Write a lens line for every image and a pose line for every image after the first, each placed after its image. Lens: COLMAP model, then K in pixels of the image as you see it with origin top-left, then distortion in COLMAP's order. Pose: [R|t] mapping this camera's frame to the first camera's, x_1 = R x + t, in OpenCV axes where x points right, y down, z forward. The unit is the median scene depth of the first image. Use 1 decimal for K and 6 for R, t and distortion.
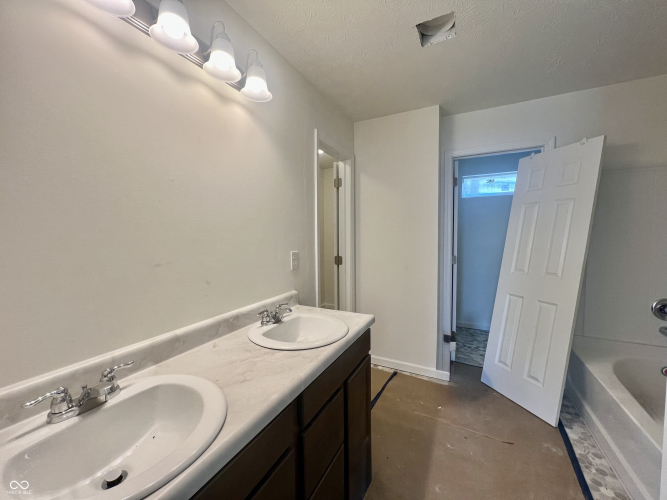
lens RADIAL K [[271.4, 0, 333.5], [0, 271.4, 250.0], [0, 0, 1]] dist [-0.001077, -0.000057]
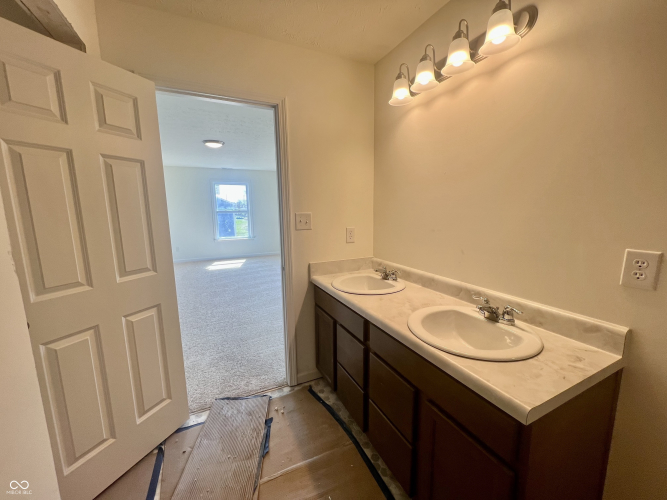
lens RADIAL K [[266.8, 0, 333.5], [0, 266.8, 250.0], [0, 0, 1]] dist [0.001345, 0.000129]
pose [[-0.608009, 0.141257, -0.781263, 0.929443], [-0.030761, 0.979114, 0.200969, -0.125560], [0.793334, 0.146224, -0.590965, 1.424337]]
